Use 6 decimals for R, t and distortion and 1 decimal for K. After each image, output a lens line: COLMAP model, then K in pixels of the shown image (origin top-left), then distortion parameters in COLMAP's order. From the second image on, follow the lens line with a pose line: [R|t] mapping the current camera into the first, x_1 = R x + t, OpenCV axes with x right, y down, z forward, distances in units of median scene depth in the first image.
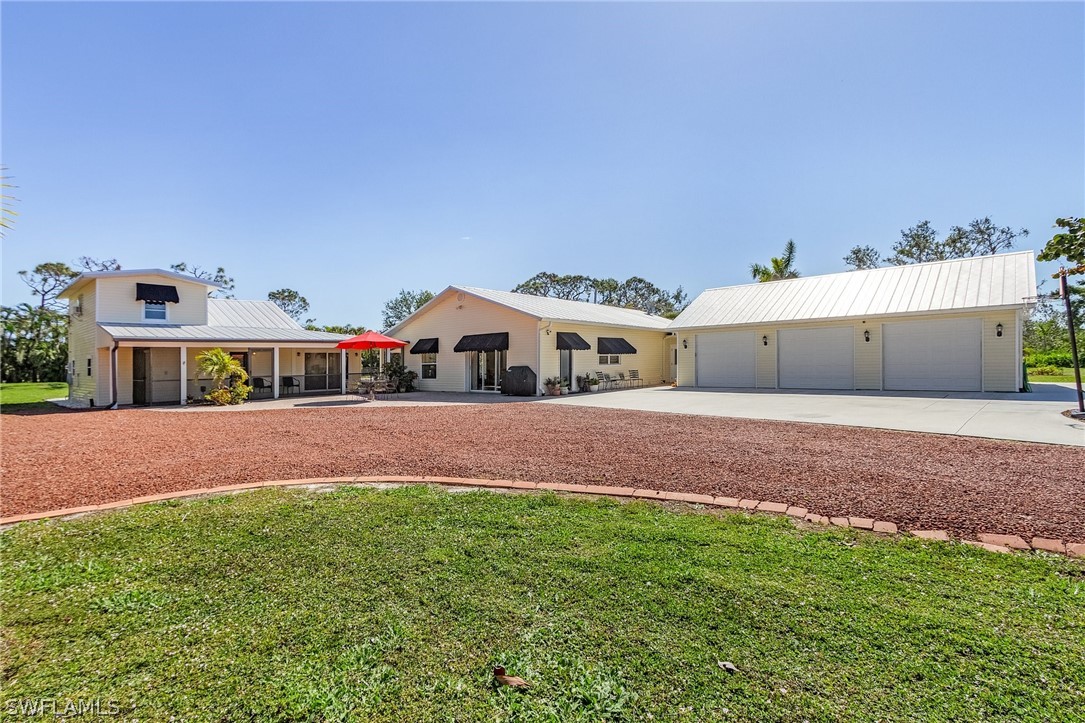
lens RADIAL K [[510.0, 0, 539.9], [0, 510.0, 345.9], [0, 0, 1]] dist [0.002207, 0.000180]
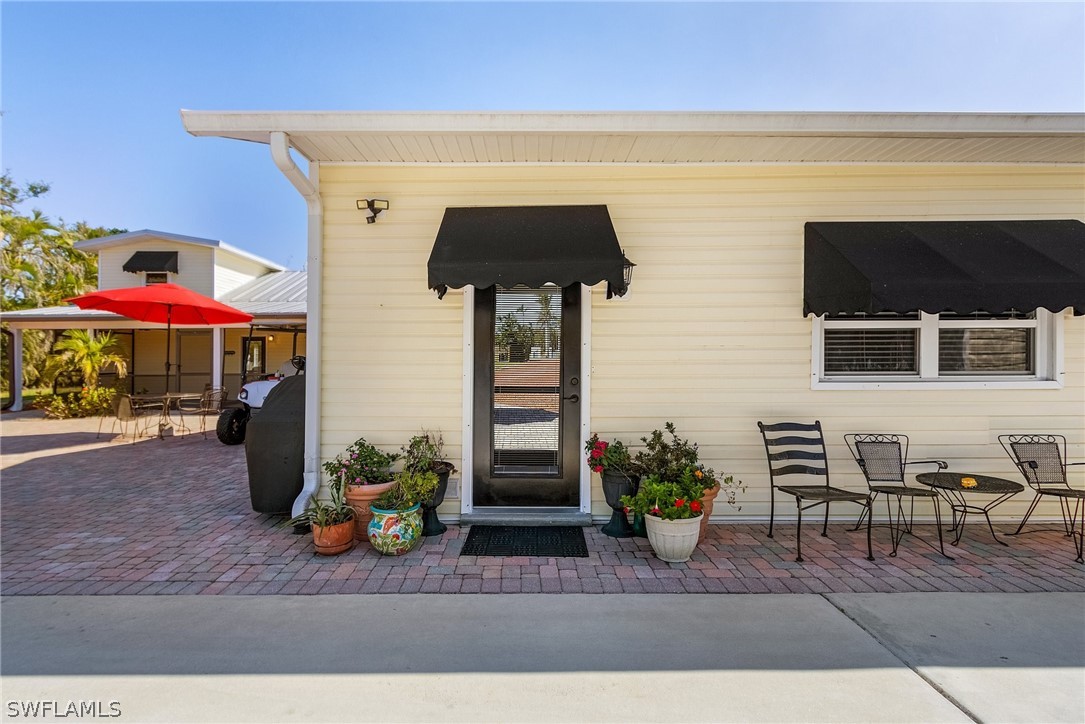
lens RADIAL K [[510.0, 0, 539.9], [0, 510.0, 346.4], [0, 0, 1]] dist [0.002207, 0.000180]
pose [[0.647595, -0.002658, -0.761980, 0.209721], [0.020216, 0.999702, 0.013693, 0.025072], [0.761716, -0.024271, 0.647456, 0.921236]]
